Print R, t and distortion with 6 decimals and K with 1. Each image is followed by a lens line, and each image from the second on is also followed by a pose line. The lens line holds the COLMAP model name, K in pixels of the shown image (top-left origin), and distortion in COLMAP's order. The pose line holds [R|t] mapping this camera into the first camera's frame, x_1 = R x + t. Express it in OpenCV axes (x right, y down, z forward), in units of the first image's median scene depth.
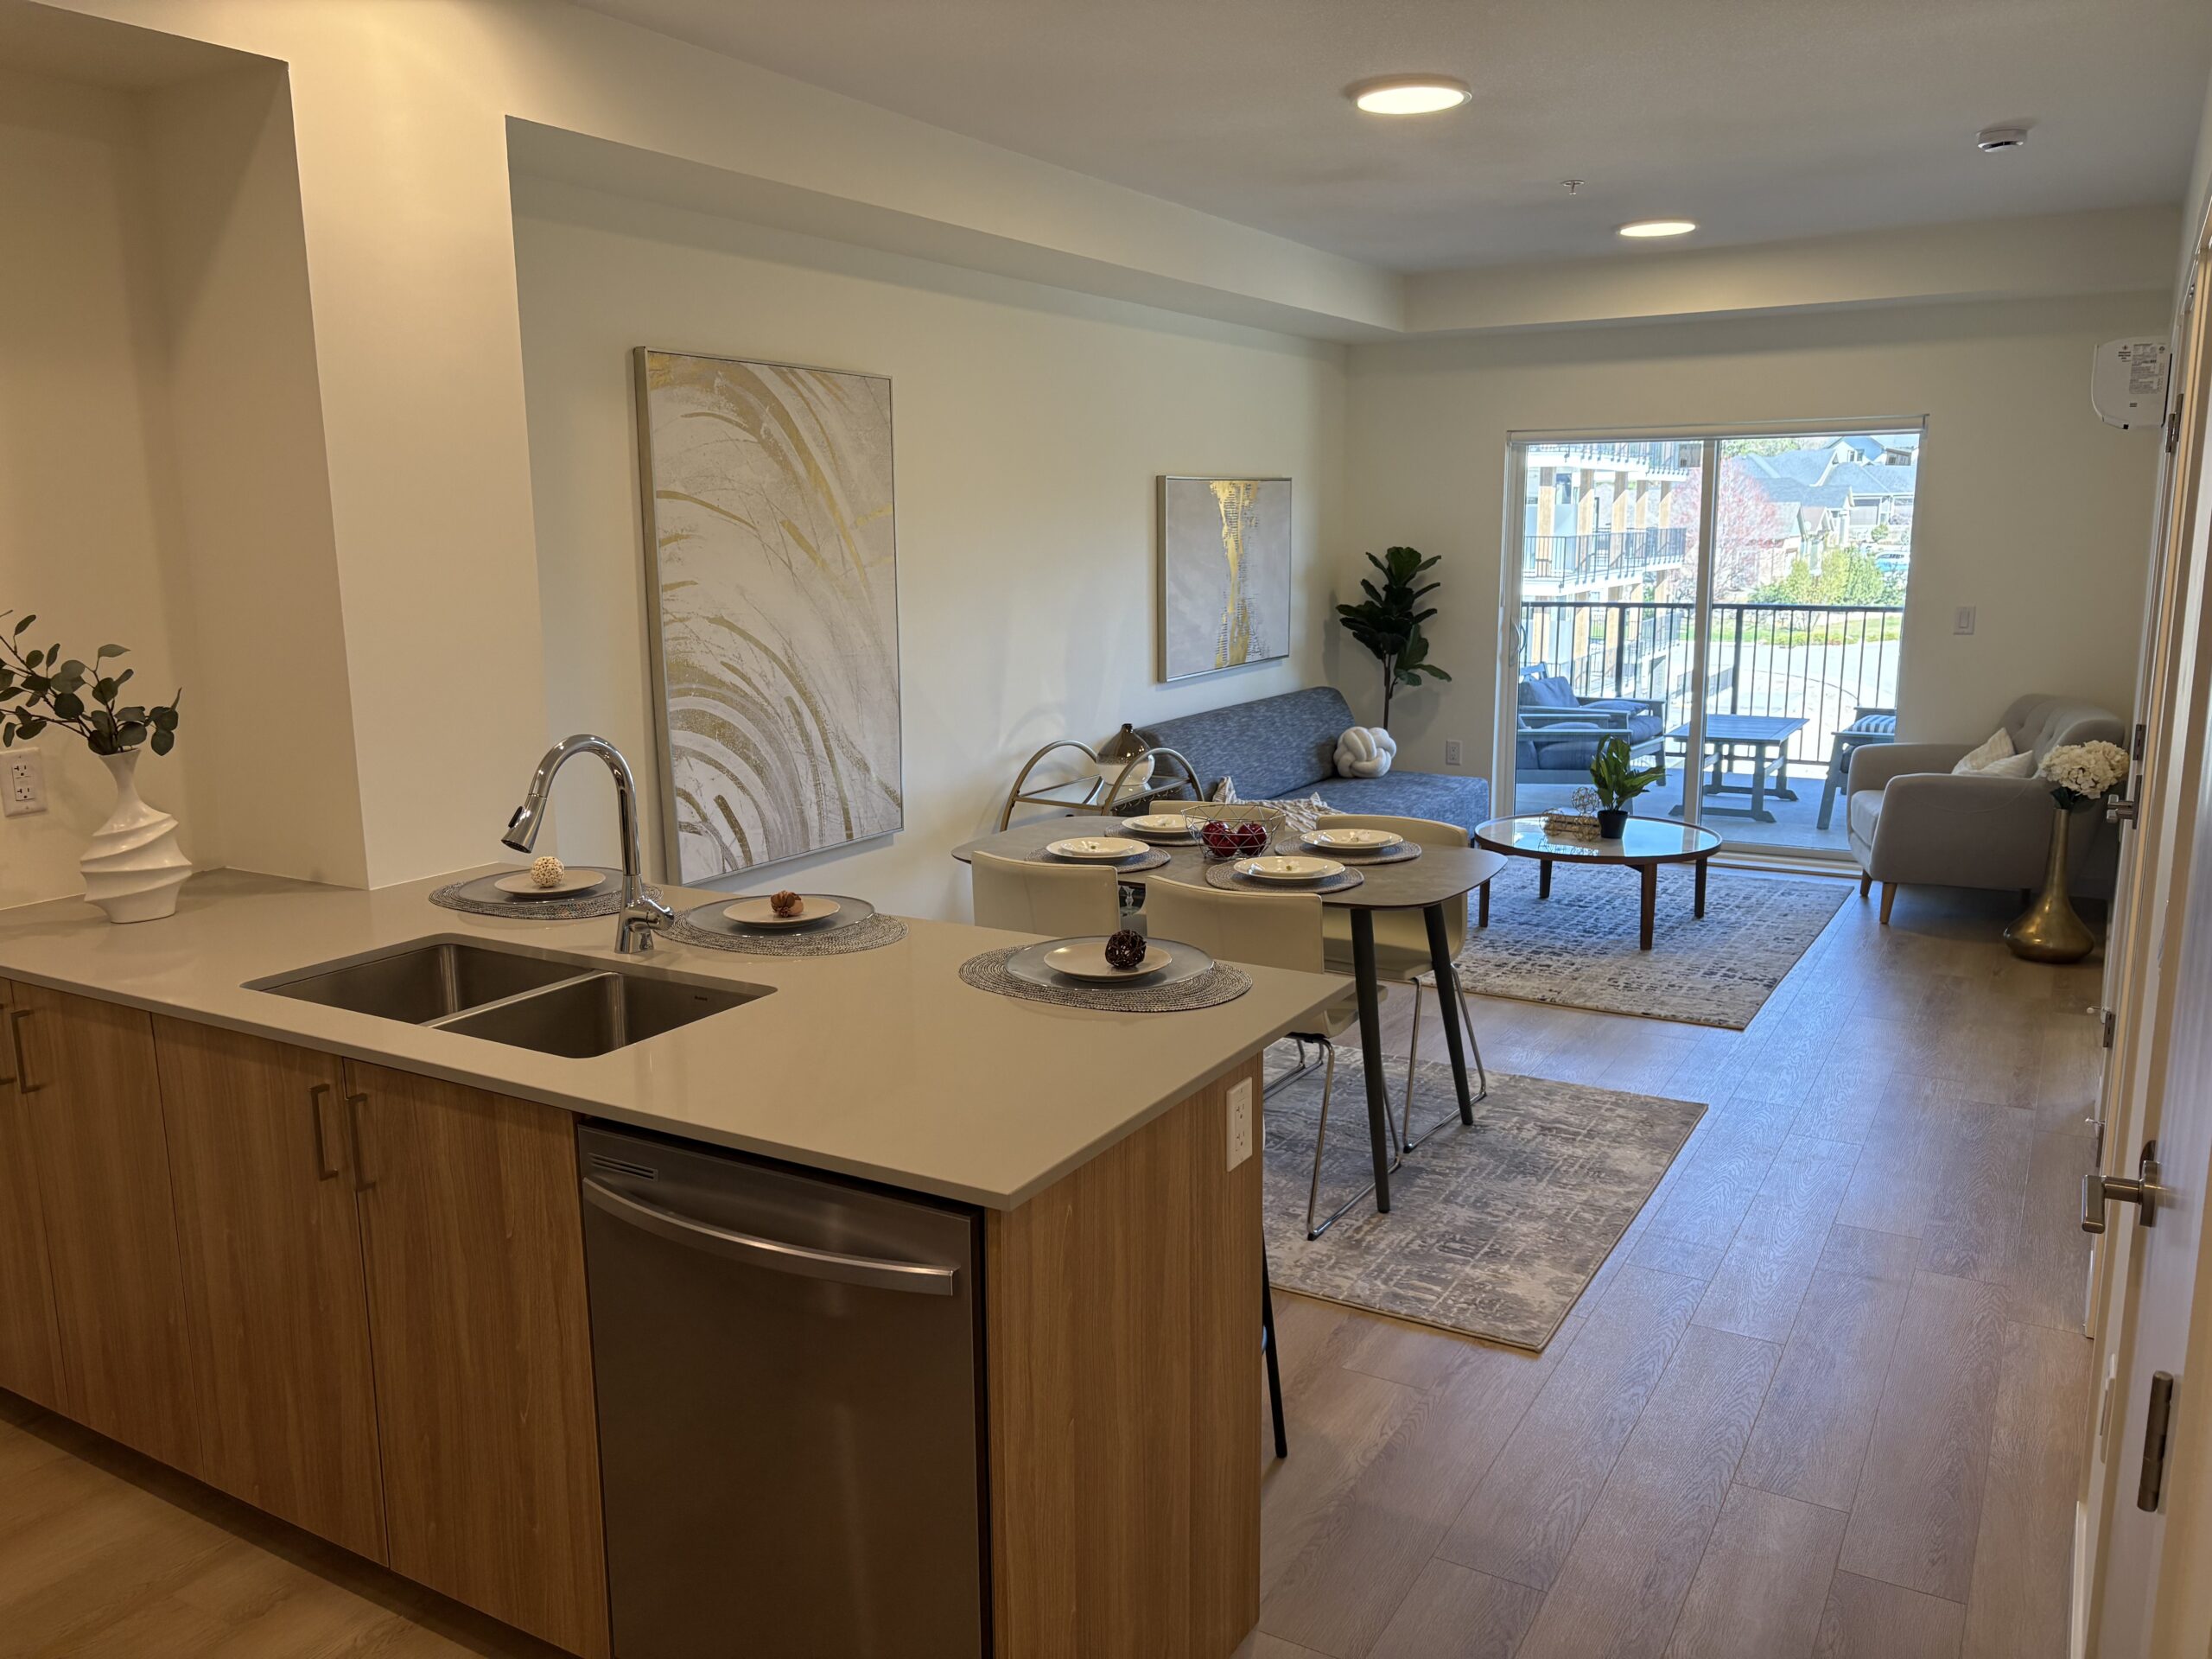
lens RADIAL K [[1669.7, 0, 1103.9], [0, 1669.7, 827.1], [0, 0, 1]] dist [0.019952, -0.025917]
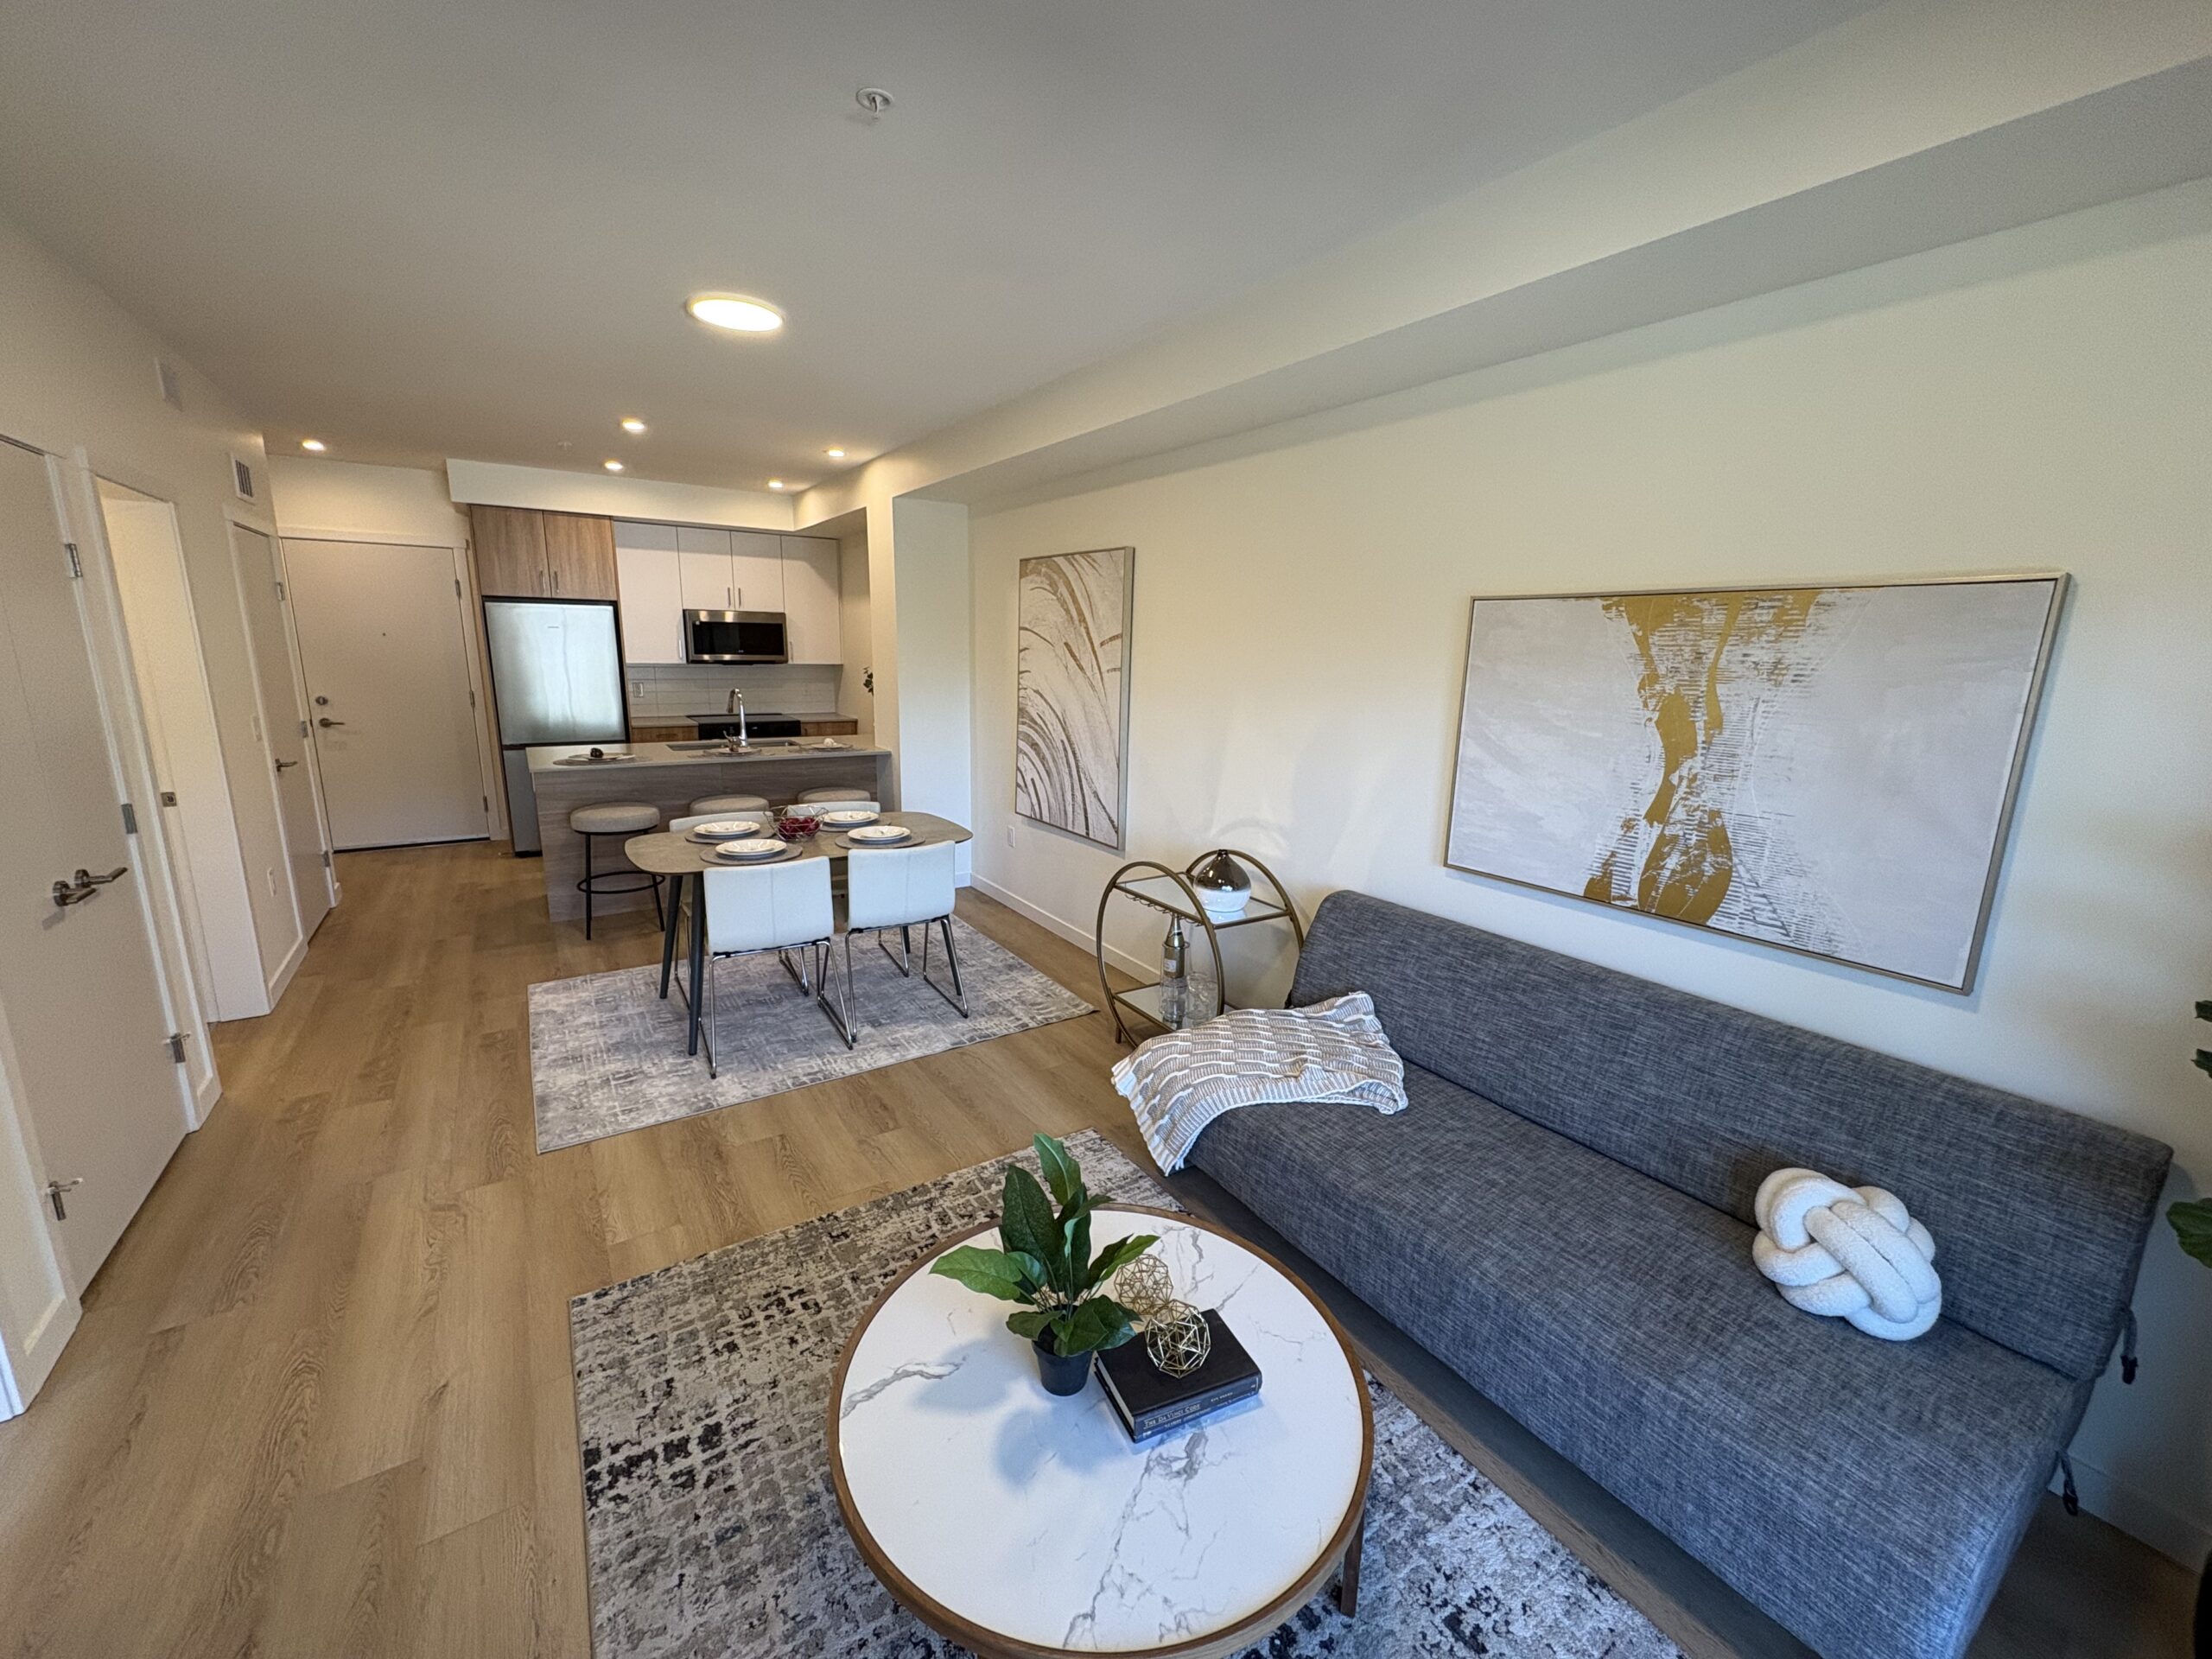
lens RADIAL K [[882.3, 0, 1110.3], [0, 882.3, 823.8], [0, 0, 1]] dist [-0.001075, -0.000183]
pose [[-0.432540, 0.183667, -0.882709, 0.447750], [-0.181378, 0.941291, 0.284734, -0.189299], [0.883182, 0.283263, -0.373833, 0.988024]]
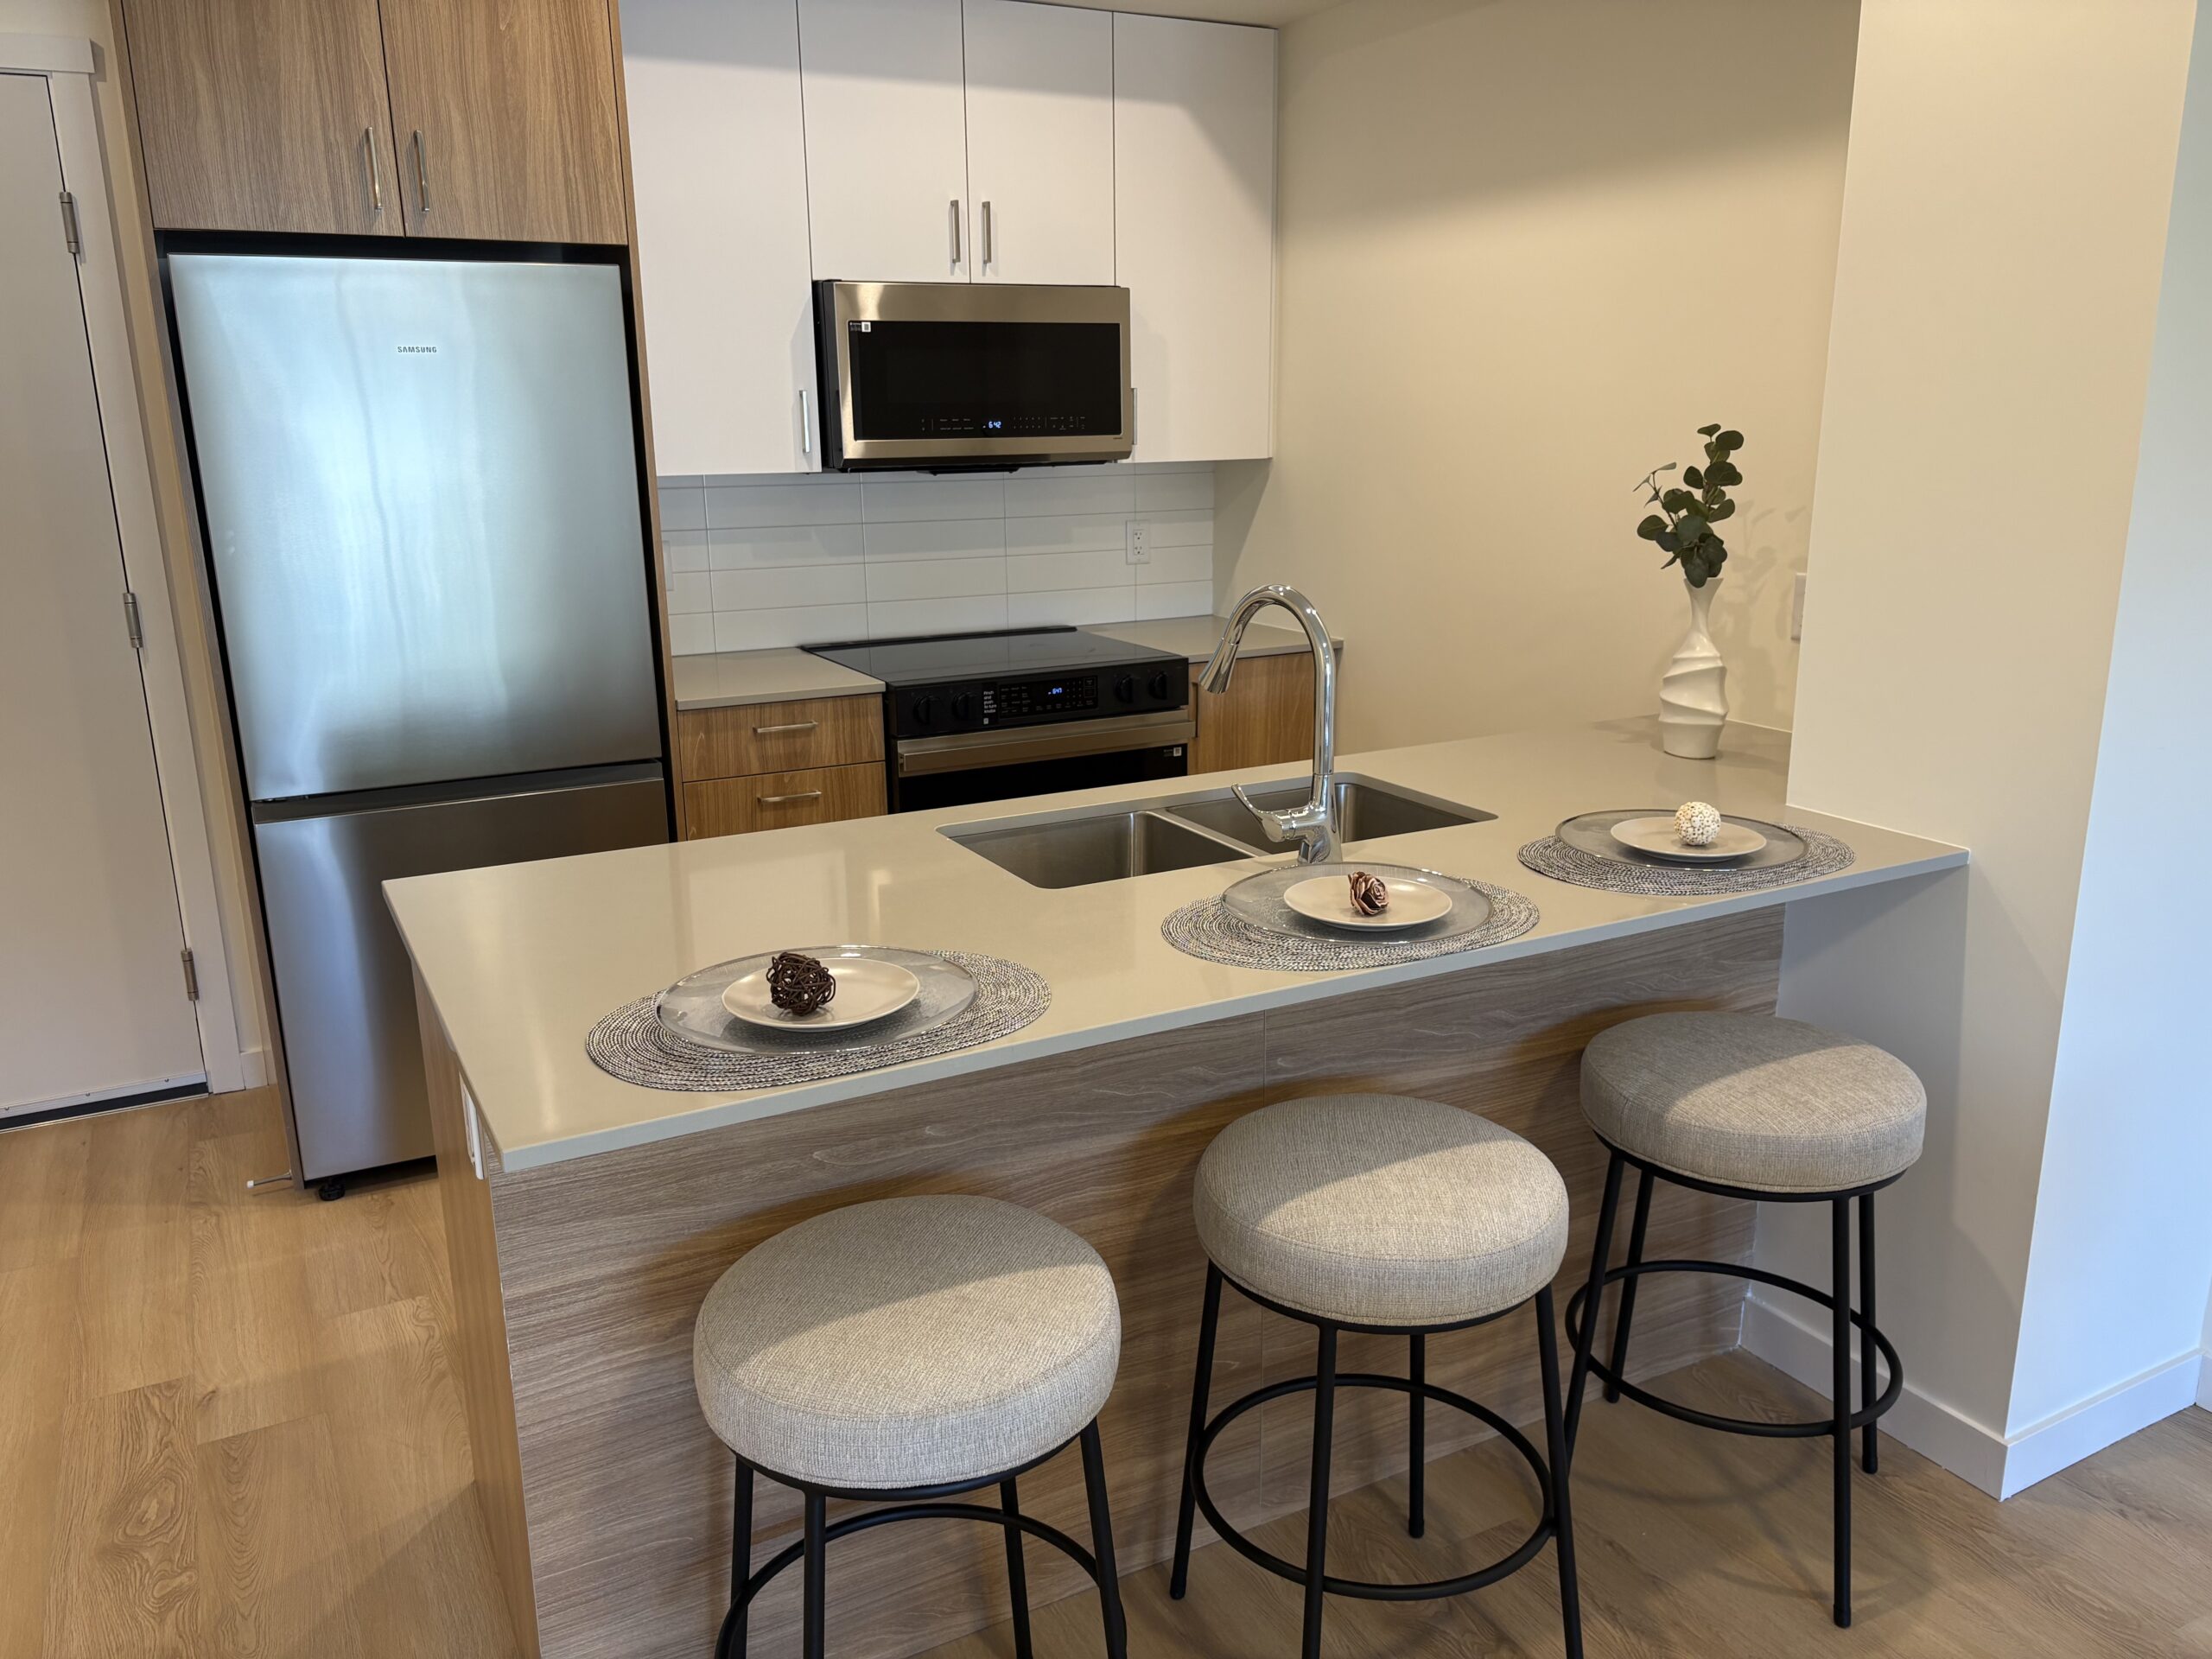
lens RADIAL K [[1669.7, 0, 1101.9], [0, 1669.7, 845.7], [0, 0, 1]] dist [0.019952, -0.025917]
pose [[-0.516920, 0.237480, -0.822433, 0.280534], [-0.148498, 0.921306, 0.359364, -0.126647], [0.843055, 0.307893, -0.440977, 0.688073]]
